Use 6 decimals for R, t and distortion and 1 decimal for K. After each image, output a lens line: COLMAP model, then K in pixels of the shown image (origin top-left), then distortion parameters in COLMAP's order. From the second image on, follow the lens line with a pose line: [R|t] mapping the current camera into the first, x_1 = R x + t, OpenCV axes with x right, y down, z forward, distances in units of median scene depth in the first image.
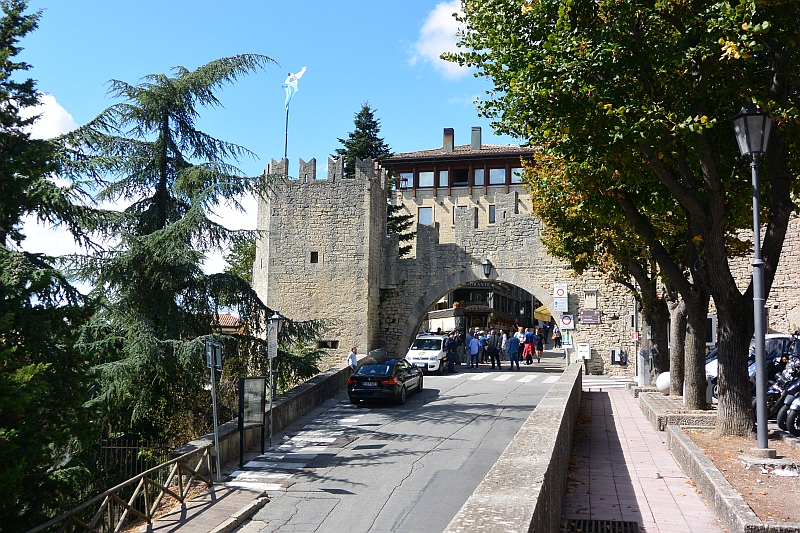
lens RADIAL K [[910.9, 0, 400.0], [0, 910.9, 266.5], [0, 0, 1]] dist [-0.026253, 0.008054]
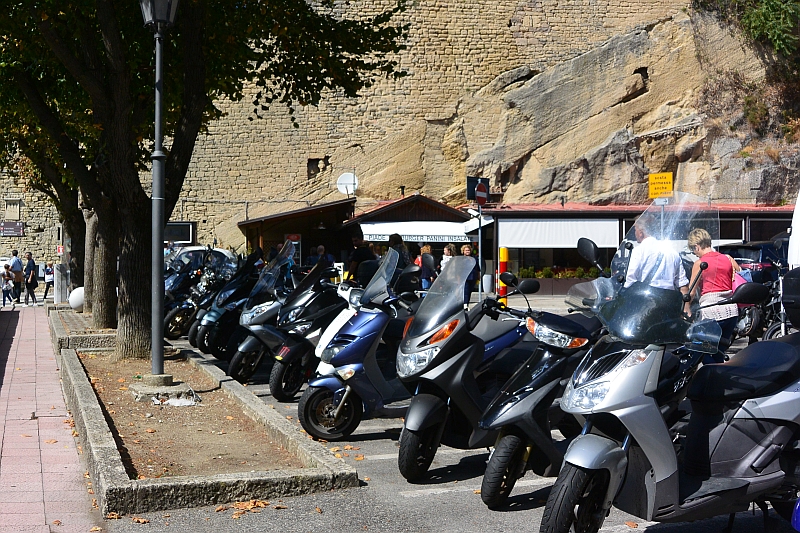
lens RADIAL K [[910.9, 0, 400.0], [0, 910.9, 266.5], [0, 0, 1]] dist [-0.026253, 0.008054]
pose [[0.826754, -0.005537, 0.562537, 0.071359], [-0.046502, 0.995857, 0.078145, 0.015016], [-0.560639, -0.090766, 0.823071, 0.118420]]
